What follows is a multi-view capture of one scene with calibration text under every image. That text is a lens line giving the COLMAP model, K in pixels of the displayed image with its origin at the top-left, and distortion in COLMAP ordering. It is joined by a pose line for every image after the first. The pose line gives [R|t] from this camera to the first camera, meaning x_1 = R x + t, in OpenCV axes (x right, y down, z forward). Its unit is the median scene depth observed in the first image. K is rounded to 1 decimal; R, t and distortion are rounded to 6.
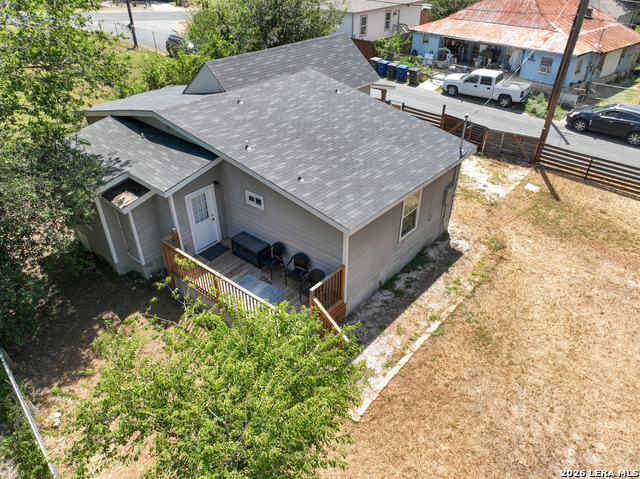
lens RADIAL K [[449.4, 0, 320.0], [0, 449.4, 239.5], [0, 0, 1]] dist [0.005920, 0.002300]
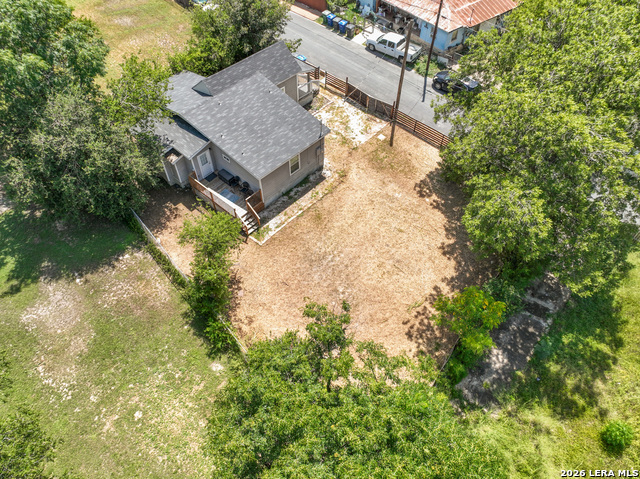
lens RADIAL K [[449.4, 0, 320.0], [0, 449.4, 239.5], [0, 0, 1]] dist [0.005920, 0.002300]
pose [[0.999229, 0.029987, -0.025324, 0.394956], [-0.020893, 0.952582, 0.303563, -0.384603], [0.033226, -0.302800, 0.952475, -1.284223]]
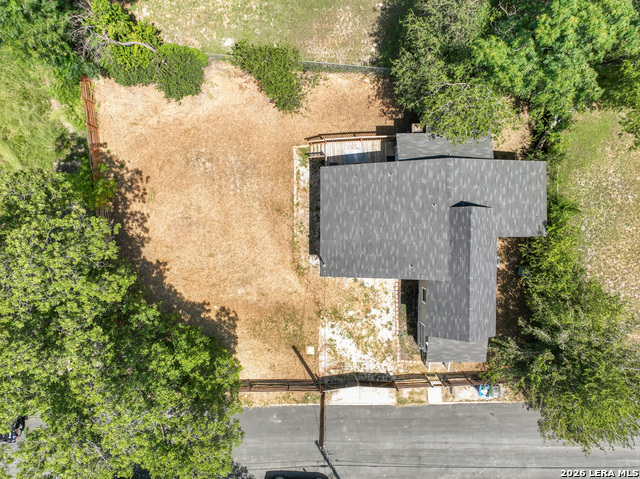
lens RADIAL K [[449.4, 0, 320.0], [0, 449.4, 239.5], [0, 0, 1]] dist [0.005920, 0.002300]
pose [[-0.751238, 0.660031, 0.000210, 0.267363], [-0.369050, -0.420312, 0.828939, -1.812534], [0.547214, 0.622654, 0.559338, -0.153653]]
